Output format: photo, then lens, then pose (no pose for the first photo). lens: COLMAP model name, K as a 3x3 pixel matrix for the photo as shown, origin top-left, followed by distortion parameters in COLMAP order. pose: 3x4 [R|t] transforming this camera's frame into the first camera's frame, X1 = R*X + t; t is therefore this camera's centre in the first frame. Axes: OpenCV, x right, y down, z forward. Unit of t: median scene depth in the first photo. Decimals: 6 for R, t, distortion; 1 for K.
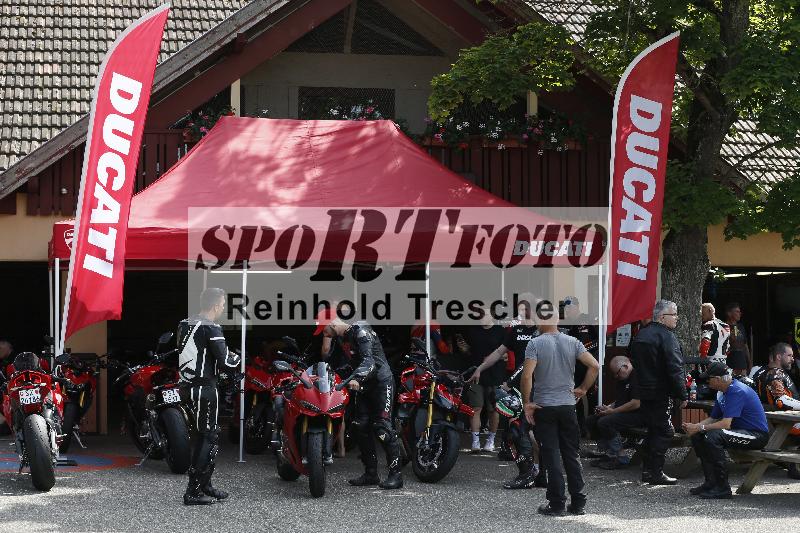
lens RADIAL K [[1770.4, 0, 401.5], [0, 1770.4, 271.7], [0, 0, 1]] dist [-0.265861, 0.000000]
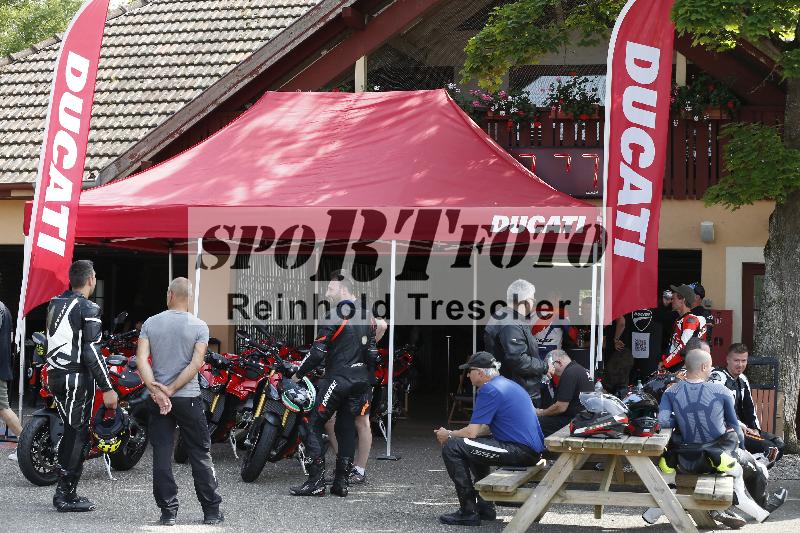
lens RADIAL K [[1640.6, 0, 400.1], [0, 1640.6, 261.9], [0, 0, 1]] dist [-0.309157, 0.000000]
pose [[0.884743, 0.000575, -0.466080, 0.389930], [-0.005213, 0.999949, -0.008662, 0.012301], [0.466051, 0.010093, 0.884700, 0.252690]]
